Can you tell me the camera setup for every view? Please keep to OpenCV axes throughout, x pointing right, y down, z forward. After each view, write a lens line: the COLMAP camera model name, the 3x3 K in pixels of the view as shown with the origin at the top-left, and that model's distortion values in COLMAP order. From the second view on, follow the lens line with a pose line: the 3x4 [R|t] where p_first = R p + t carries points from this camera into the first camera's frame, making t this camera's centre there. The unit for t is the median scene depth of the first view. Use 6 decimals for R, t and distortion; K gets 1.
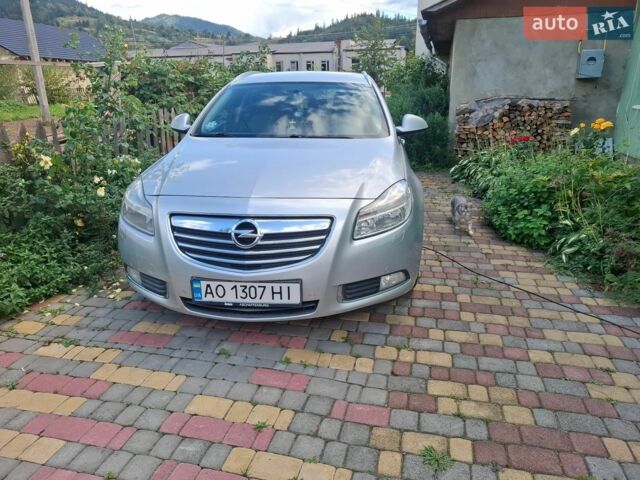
lens RADIAL K [[509.1, 0, 335.7], [0, 509.1, 221.6], [0, 0, 1]] dist [0.083248, -0.111253]
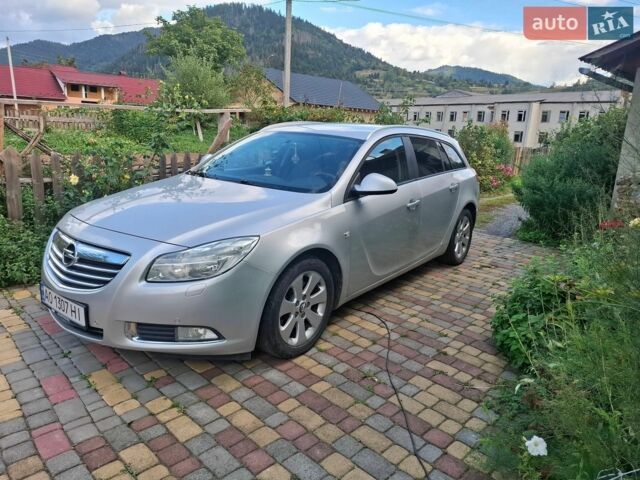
lens RADIAL K [[509.1, 0, 335.7], [0, 509.1, 221.6], [0, 0, 1]] dist [0.083248, -0.111253]
pose [[0.804667, 0.152907, -0.573699, 0.764673], [-0.201420, 0.979269, -0.021508, -0.112649], [0.558516, 0.132861, 0.818784, 0.299211]]
